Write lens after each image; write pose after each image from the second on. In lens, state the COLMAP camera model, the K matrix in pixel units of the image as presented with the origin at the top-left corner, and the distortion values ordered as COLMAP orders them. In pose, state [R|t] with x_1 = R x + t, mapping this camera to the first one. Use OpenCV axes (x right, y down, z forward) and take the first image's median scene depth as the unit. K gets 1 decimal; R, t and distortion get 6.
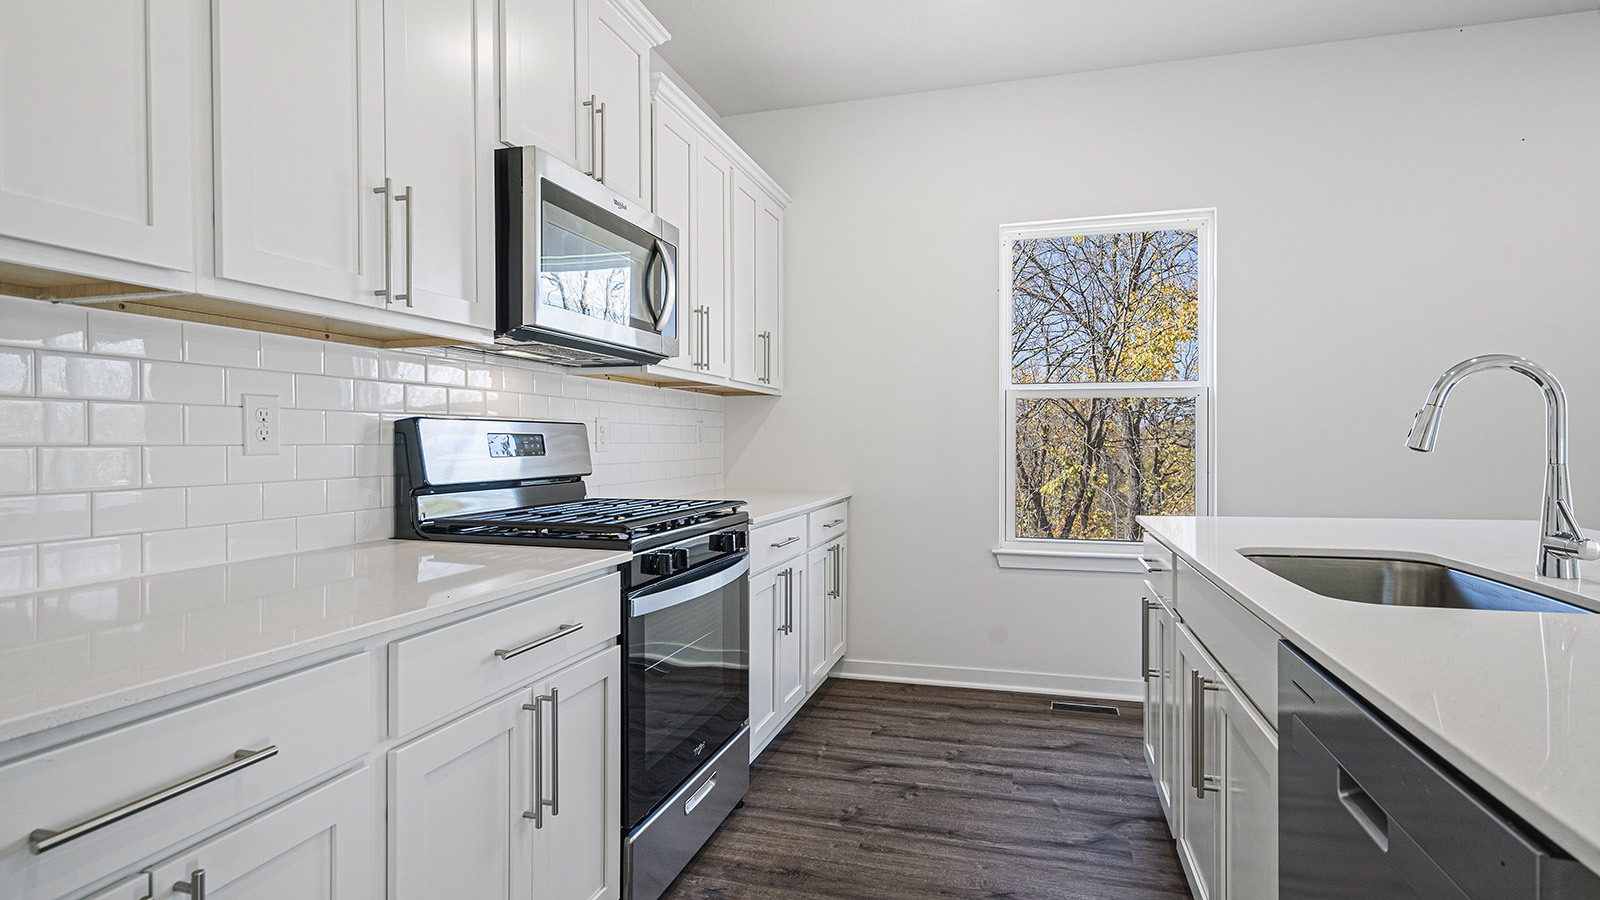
lens RADIAL K [[817.1, 0, 803.7], [0, 817.1, 448.4], [0, 0, 1]] dist [-0.005856, 0.004418]
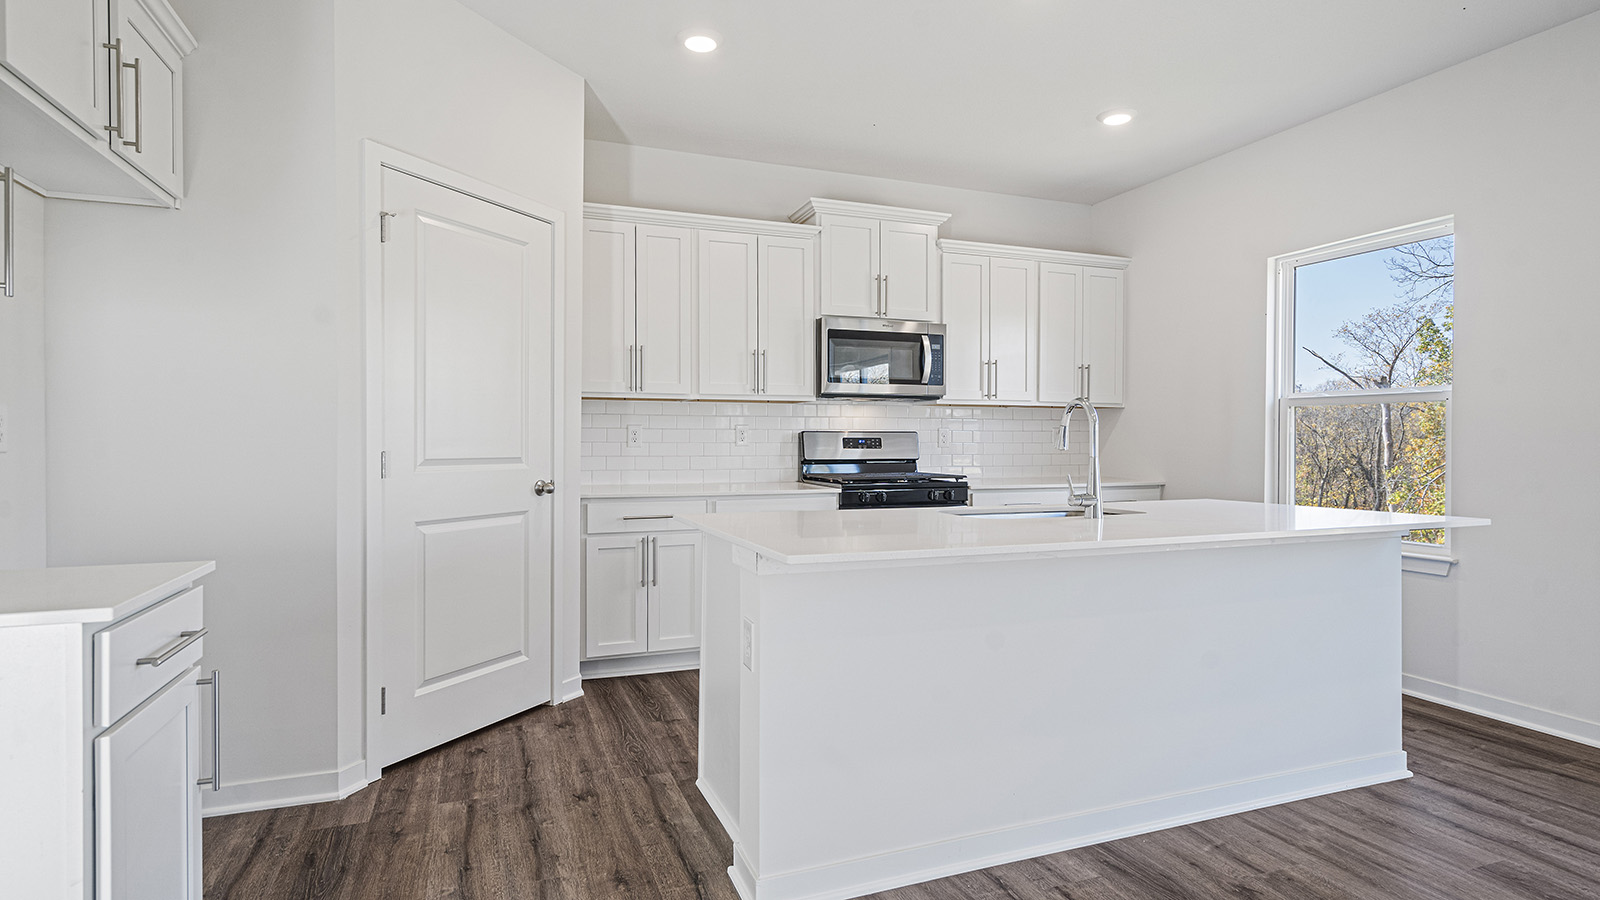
lens RADIAL K [[817.1, 0, 801.6], [0, 817.1, 452.0], [0, 0, 1]] dist [-0.005856, 0.004418]
pose [[0.586087, 0.013103, -0.810142, 1.236350], [-0.007210, 0.999914, 0.010956, -0.003428], [0.810216, -0.000580, 0.586131, -0.347856]]
